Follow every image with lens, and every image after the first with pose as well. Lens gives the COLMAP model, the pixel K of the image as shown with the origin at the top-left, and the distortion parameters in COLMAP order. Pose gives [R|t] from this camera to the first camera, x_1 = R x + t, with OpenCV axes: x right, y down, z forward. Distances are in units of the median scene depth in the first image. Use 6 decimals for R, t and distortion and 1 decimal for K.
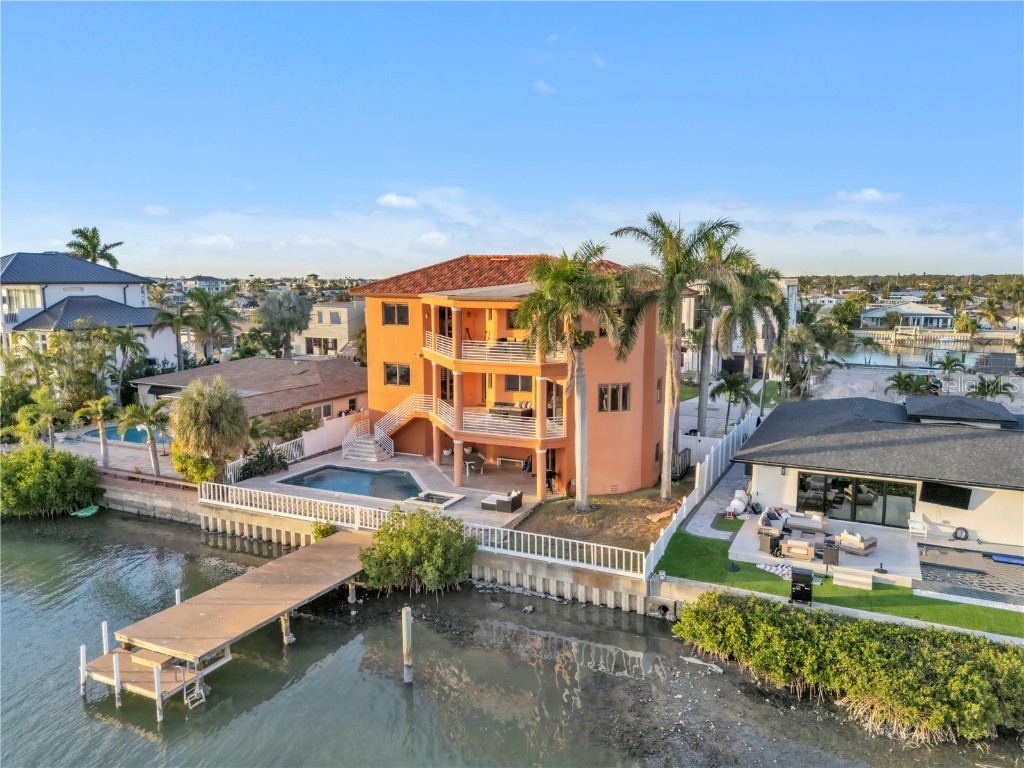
lens RADIAL K [[750.1, 0, 516.5], [0, 750.1, 381.2], [0, 0, 1]] dist [0.068142, -0.076008]
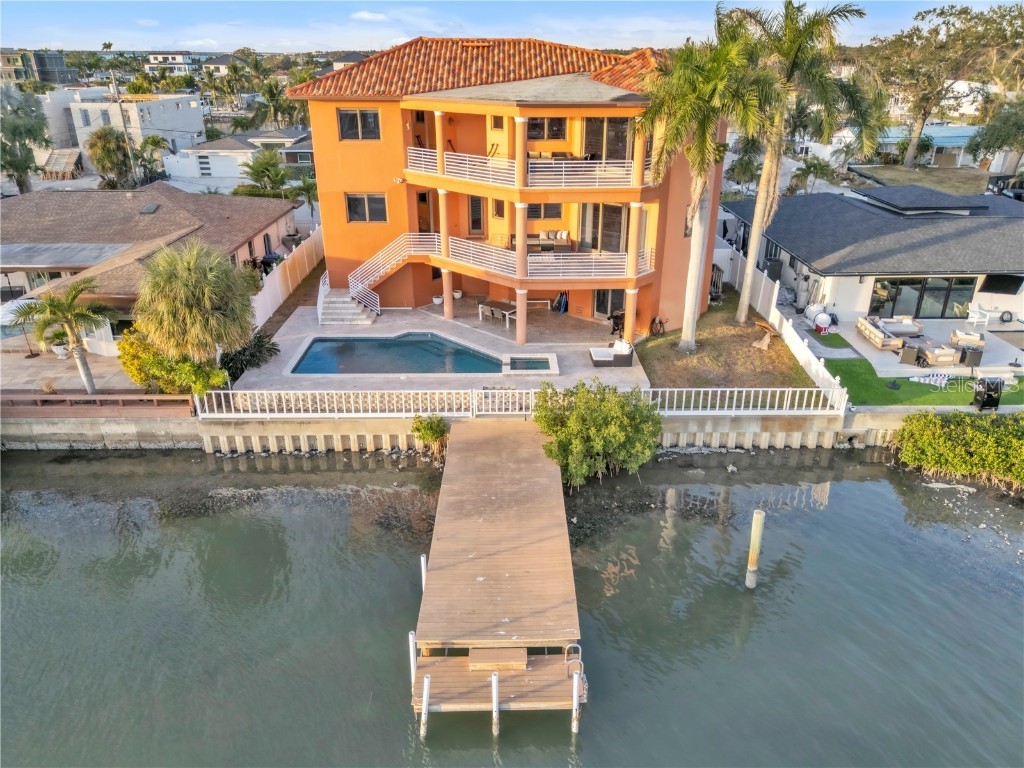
lens RADIAL K [[750.1, 0, 514.2], [0, 750.1, 388.8], [0, 0, 1]] dist [0.068142, -0.076008]
pose [[0.896891, -0.181605, 0.403244, -0.470947], [0.061937, 0.954392, 0.292061, -0.062112], [-0.437893, -0.236971, 0.867234, 0.280670]]
